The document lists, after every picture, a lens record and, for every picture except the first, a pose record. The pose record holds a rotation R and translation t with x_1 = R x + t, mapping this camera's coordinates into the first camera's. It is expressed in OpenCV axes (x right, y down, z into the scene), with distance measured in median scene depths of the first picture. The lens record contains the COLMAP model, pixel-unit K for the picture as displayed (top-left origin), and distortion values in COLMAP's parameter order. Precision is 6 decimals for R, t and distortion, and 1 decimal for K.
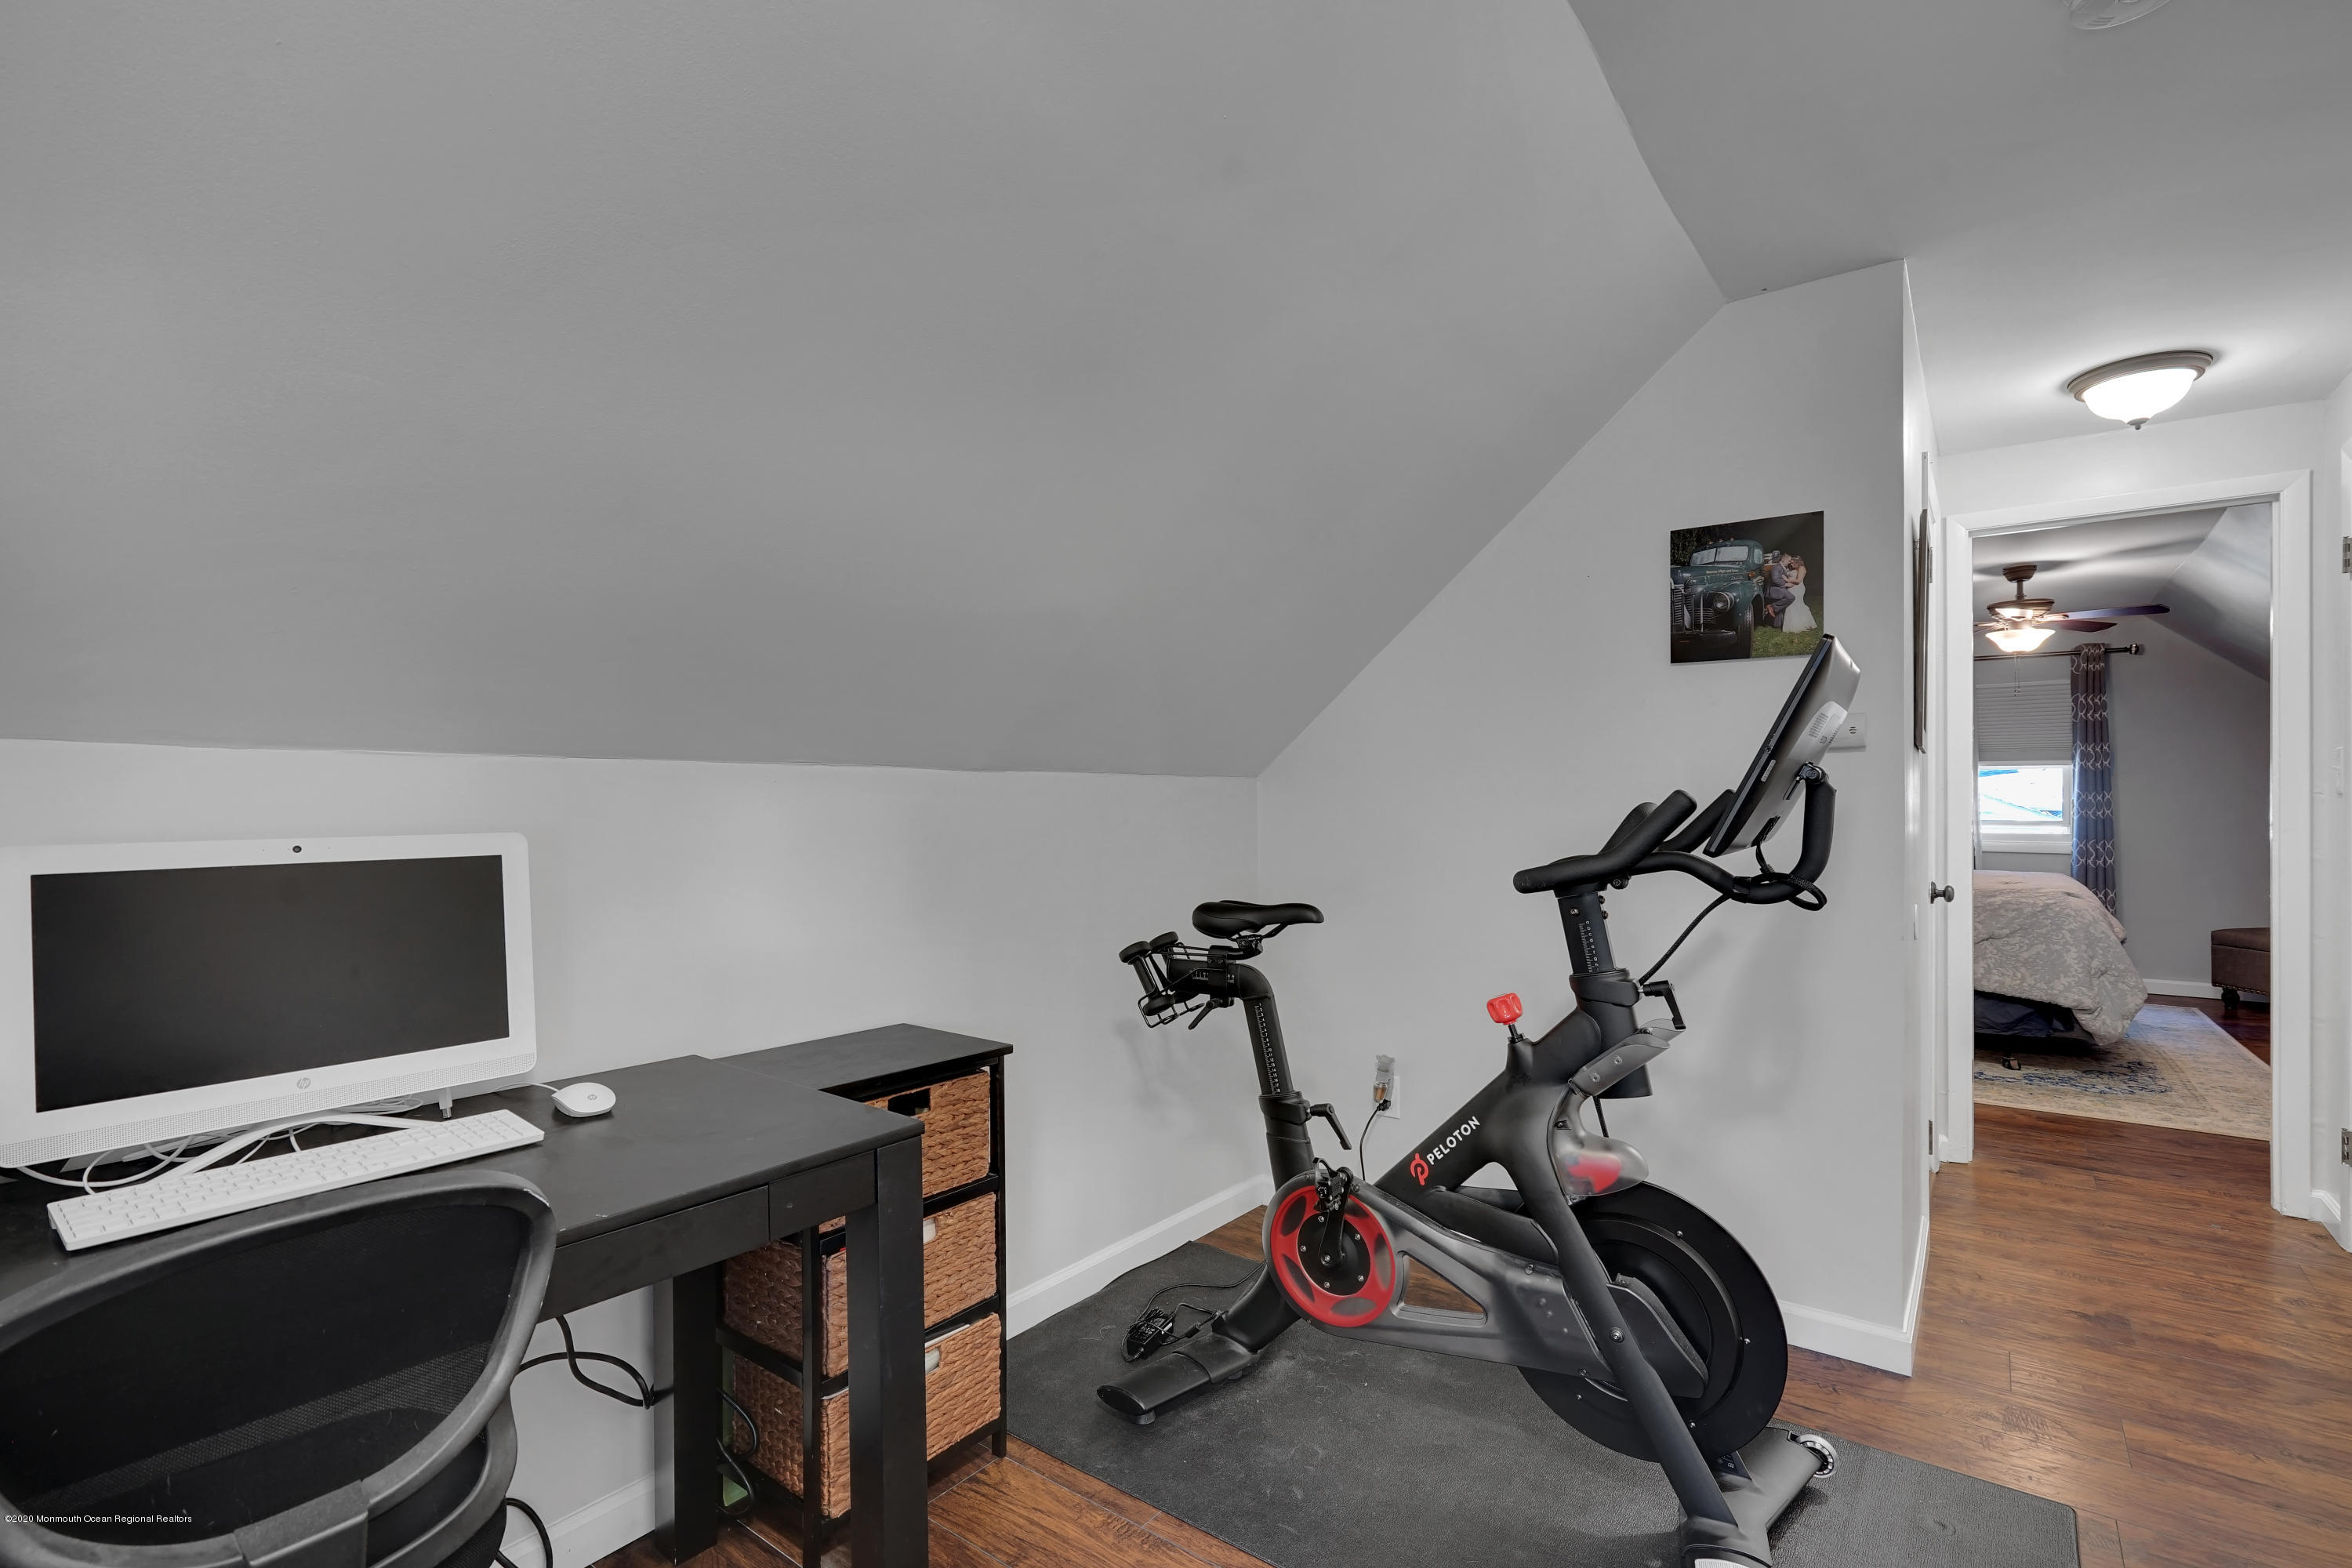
lens RADIAL K [[1070.3, 0, 1186.1], [0, 1070.3, 808.0], [0, 0, 1]] dist [-0.000919, 0.000419]
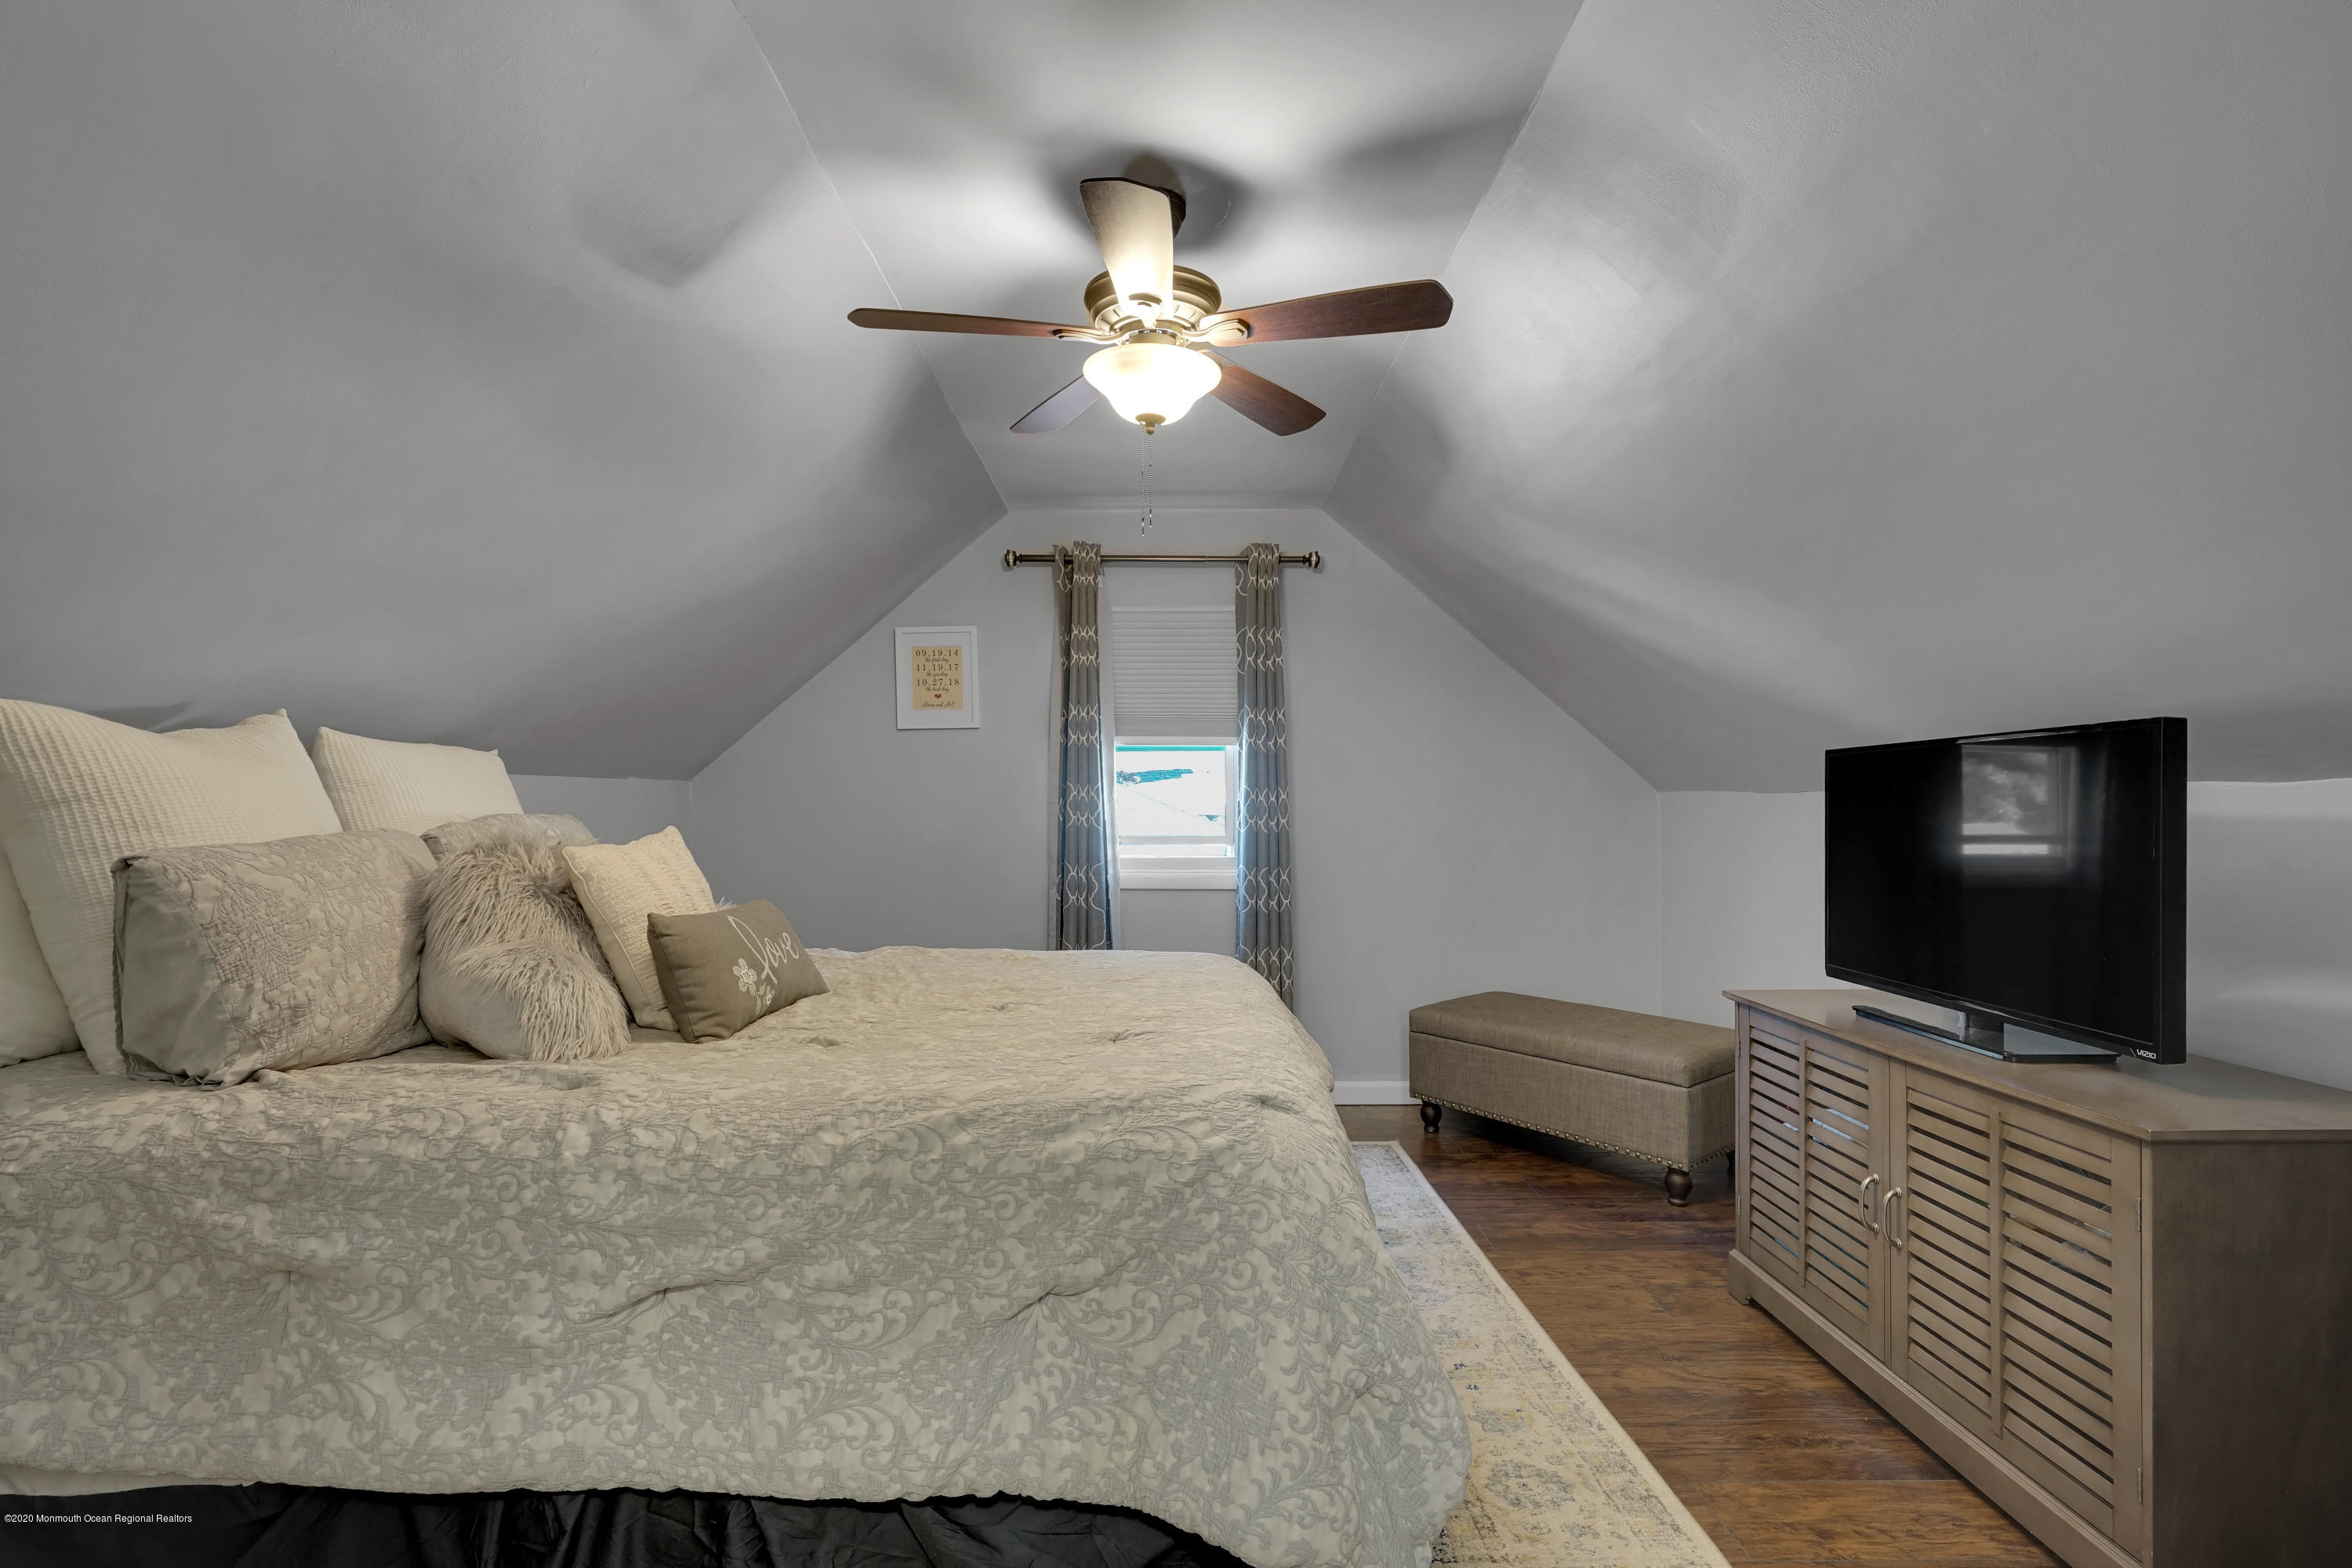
lens RADIAL K [[1070.3, 0, 1186.1], [0, 1070.3, 808.0], [0, 0, 1]] dist [-0.000919, 0.000419]
pose [[0.789546, 0.000235, 0.613692, 0.441606], [0.001741, 0.999995, -0.002622, -0.002363], [-0.613689, 0.003138, 0.789542, 0.550079]]
